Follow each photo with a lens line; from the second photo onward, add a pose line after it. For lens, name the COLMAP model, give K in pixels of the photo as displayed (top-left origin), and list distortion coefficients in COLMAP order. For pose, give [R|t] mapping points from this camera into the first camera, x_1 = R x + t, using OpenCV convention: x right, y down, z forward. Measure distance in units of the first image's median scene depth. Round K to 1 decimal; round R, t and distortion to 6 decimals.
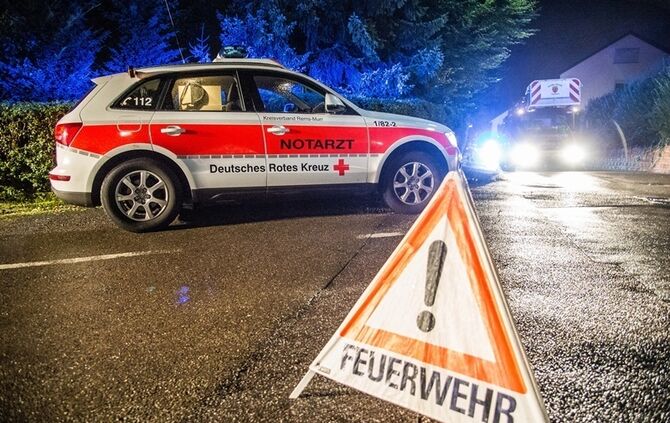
lens RADIAL K [[453.8, 0, 337.6], [0, 453.8, 224.6], [0, 0, 1]] dist [-0.121730, 0.072415]
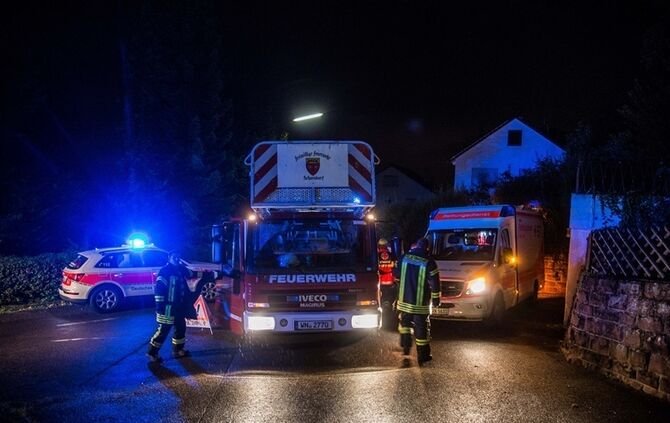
lens RADIAL K [[453.8, 0, 337.6], [0, 453.8, 224.6], [0, 0, 1]] dist [-0.121730, 0.072415]
pose [[0.932290, 0.009437, 0.361589, -0.092478], [0.064305, 0.979411, -0.191360, 0.086766], [-0.355950, 0.201655, 0.912488, -1.927300]]
